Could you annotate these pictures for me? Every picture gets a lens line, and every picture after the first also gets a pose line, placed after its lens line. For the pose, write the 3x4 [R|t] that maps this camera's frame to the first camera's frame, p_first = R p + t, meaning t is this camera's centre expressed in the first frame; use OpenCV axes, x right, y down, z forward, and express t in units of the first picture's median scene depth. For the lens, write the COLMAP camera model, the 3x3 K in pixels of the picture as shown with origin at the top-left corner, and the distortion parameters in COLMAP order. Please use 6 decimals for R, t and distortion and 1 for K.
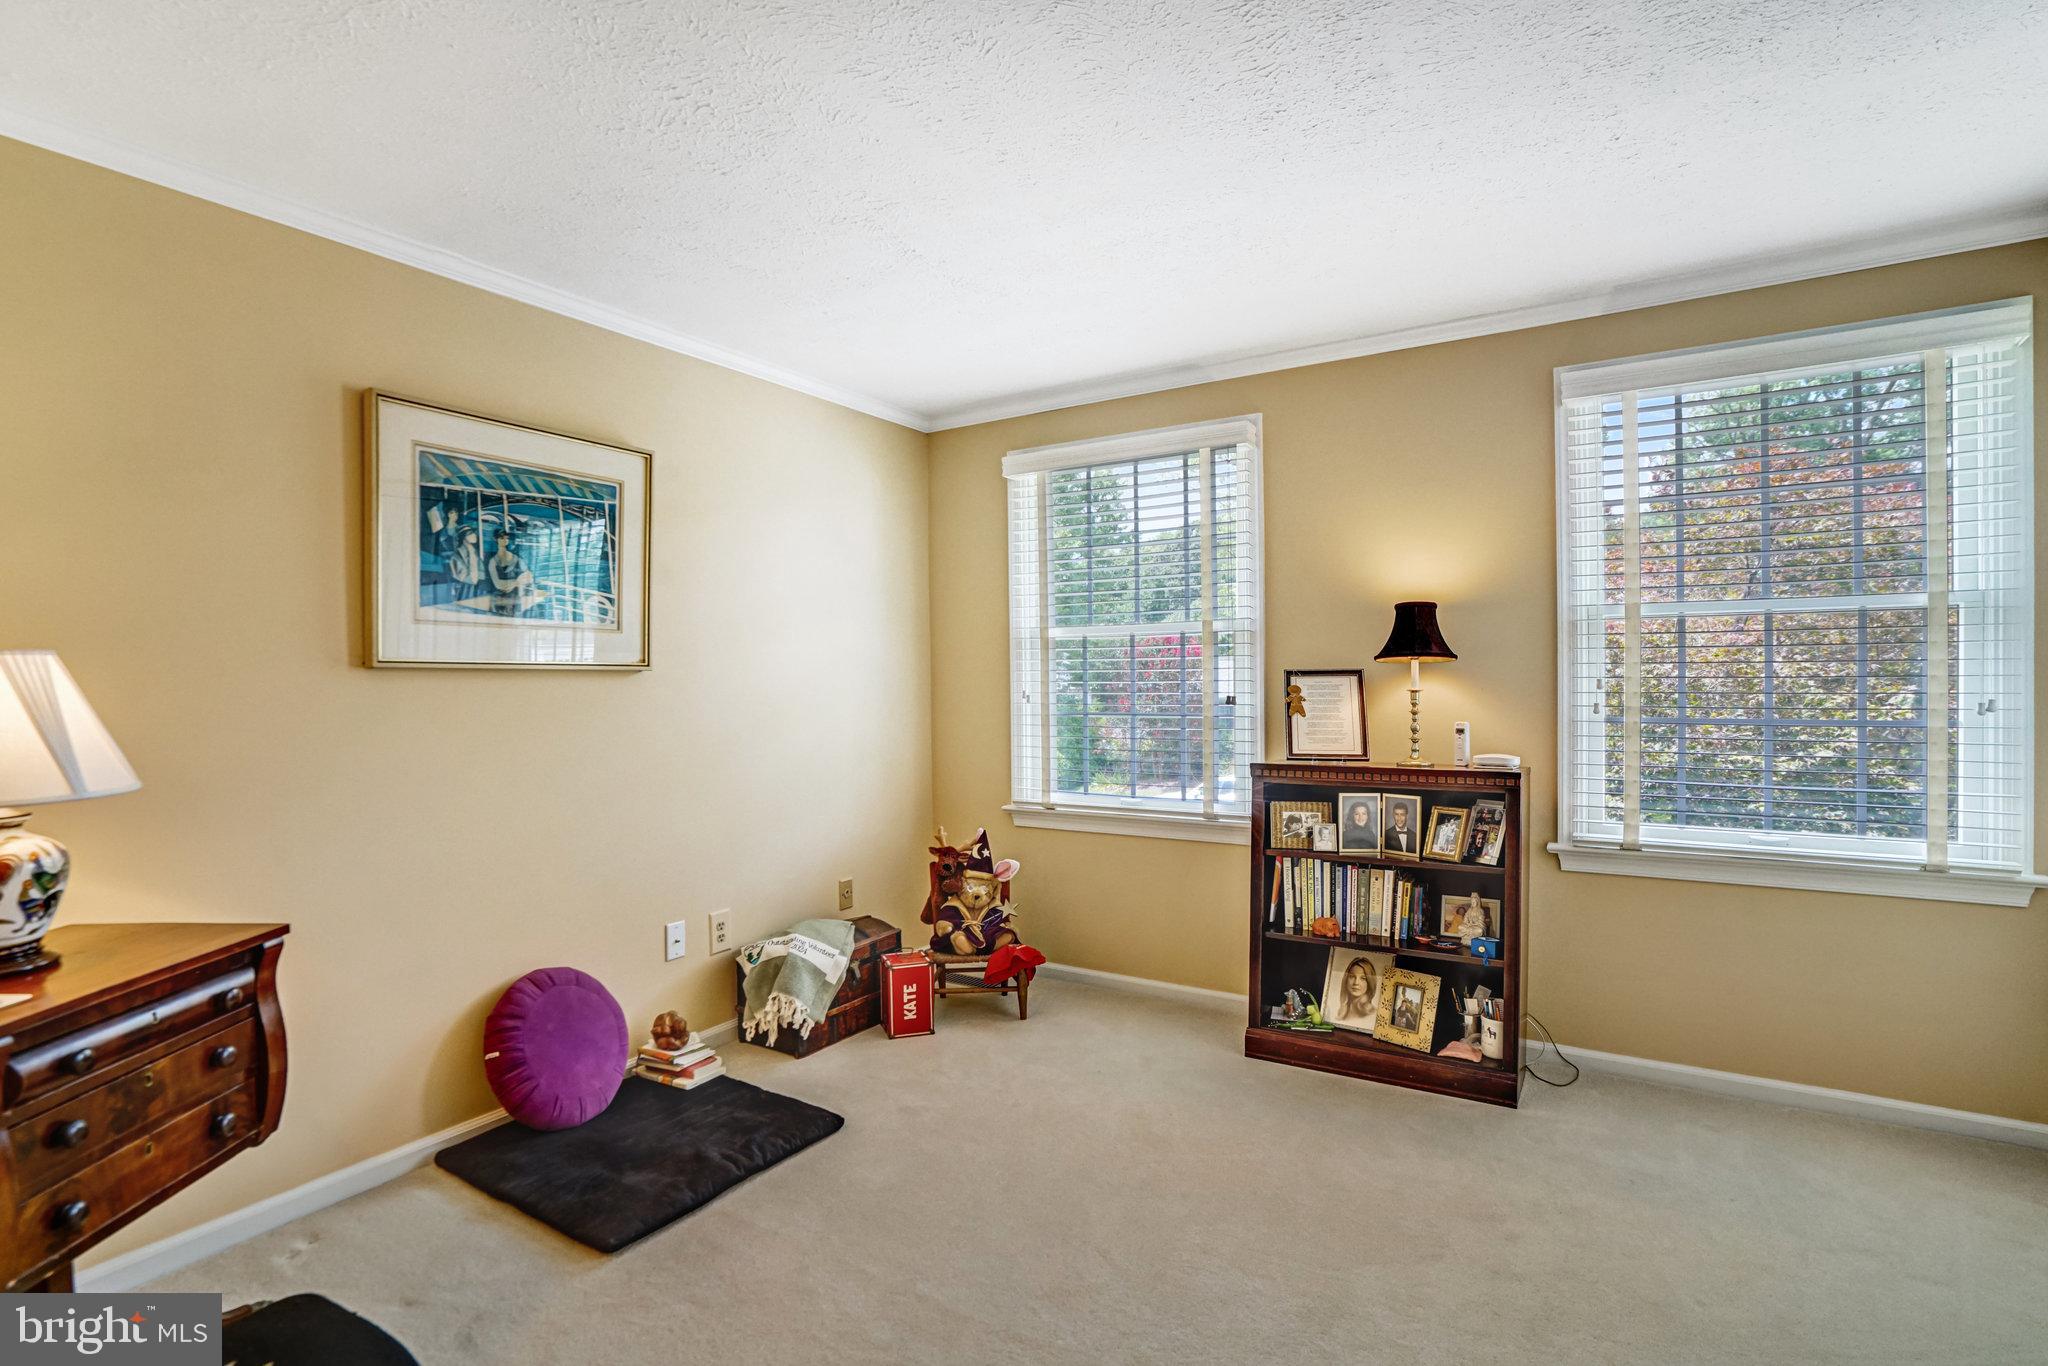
lens RADIAL K [[961.3, 0, 1024.0], [0, 961.3, 683.0], [0, 0, 1]] dist [-0.036736, 0.007795]
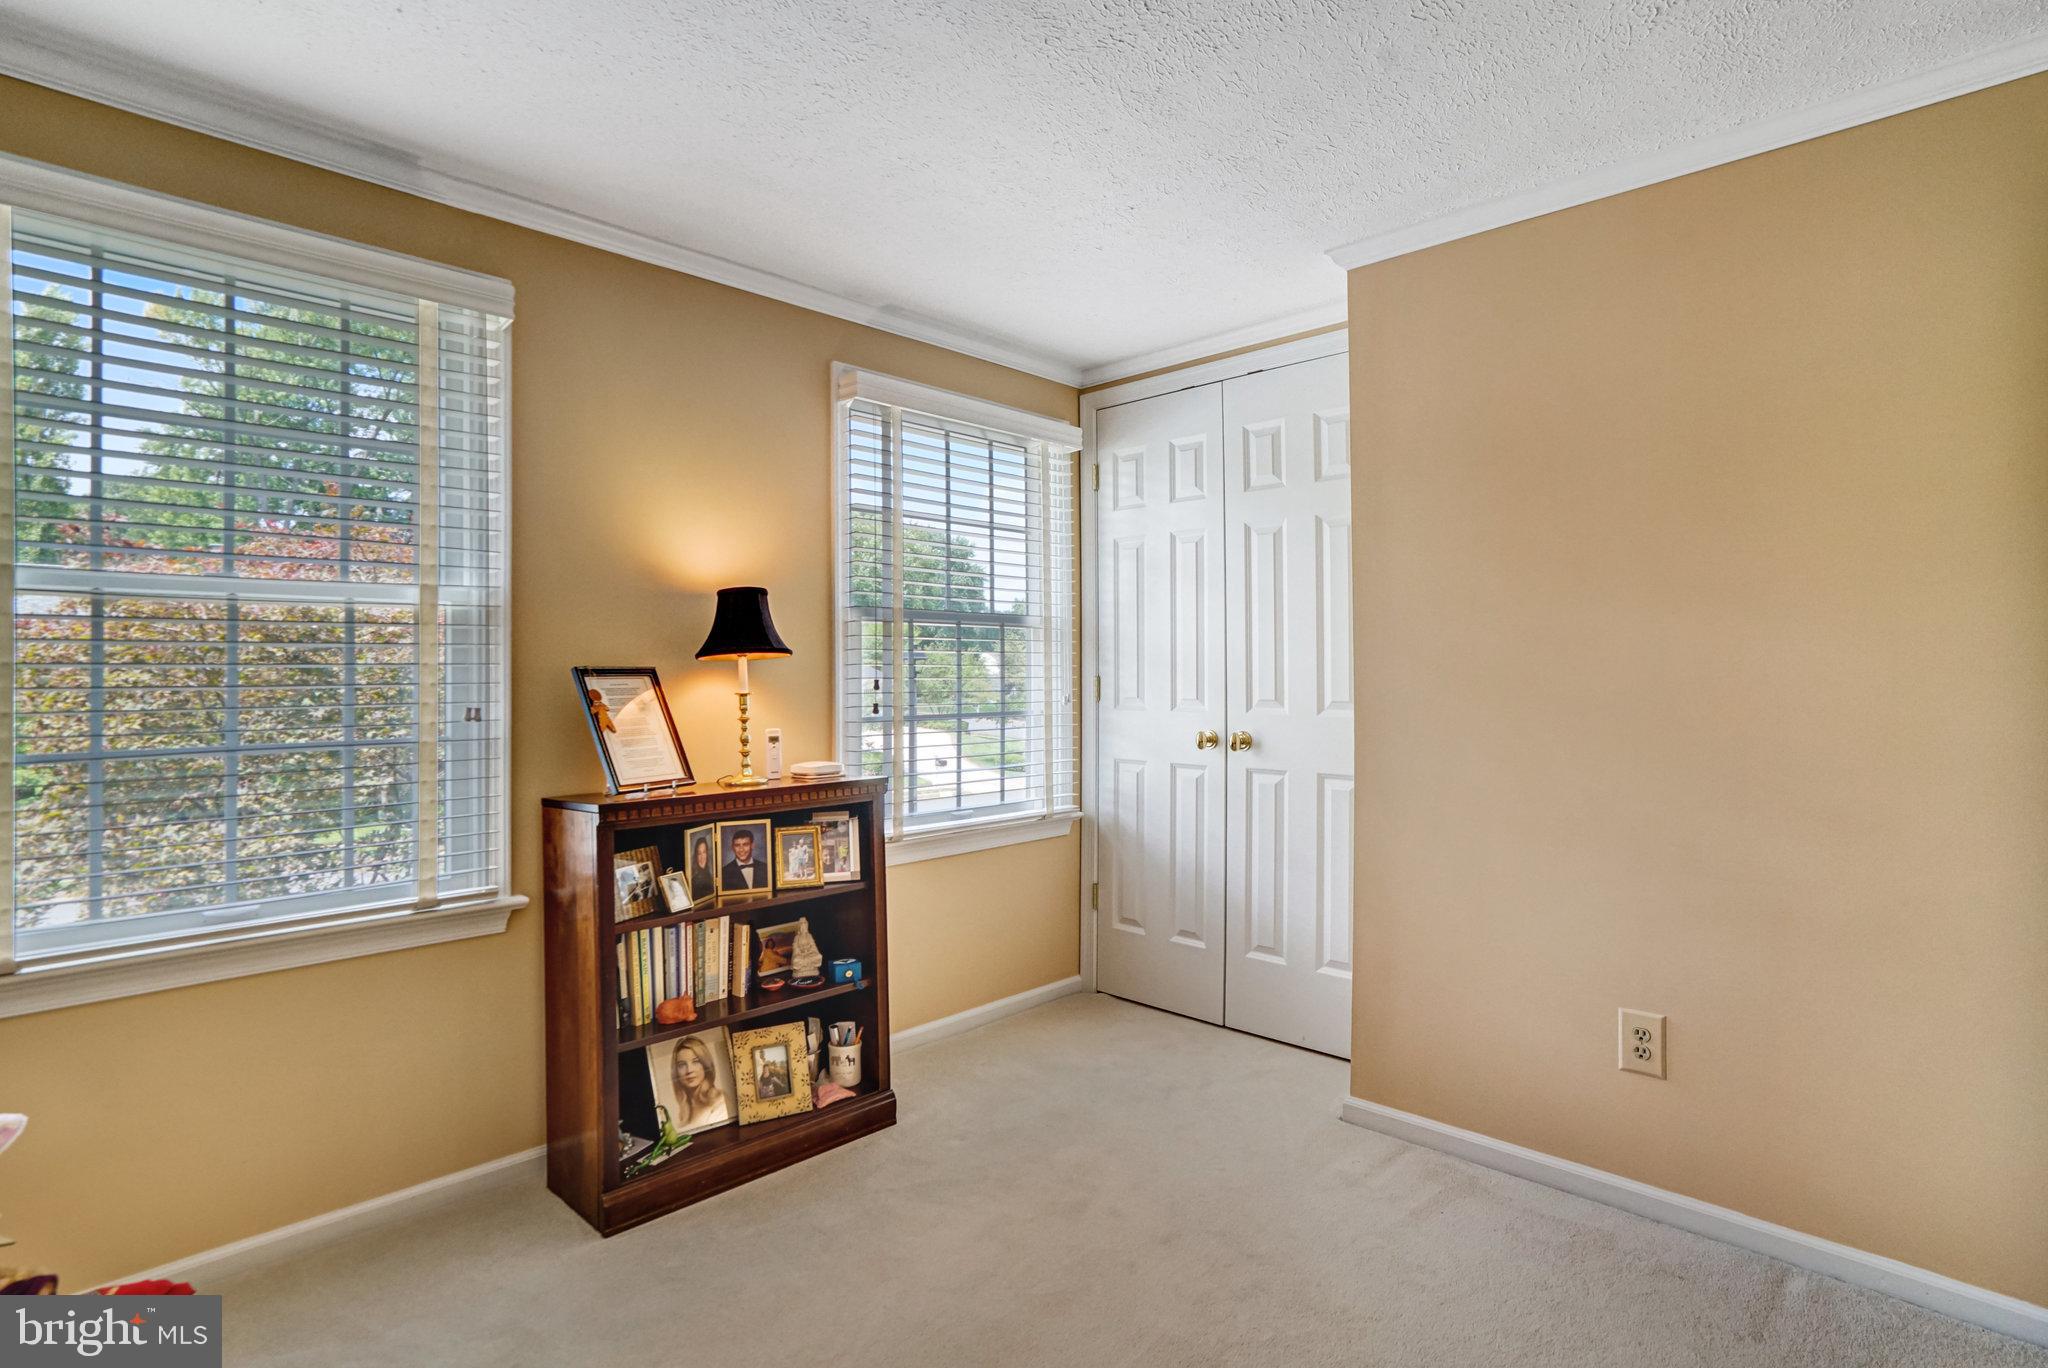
lens RADIAL K [[1004.6, 0, 1001.9], [0, 1004.6, 683.6], [0, 0, 1]] dist [-0.062402, 0.030761]
pose [[0.233613, -0.006185, 0.972310, -0.386627], [0.003668, 0.999978, 0.005480, -0.005019], [-0.972323, 0.002286, 0.233631, 0.577696]]
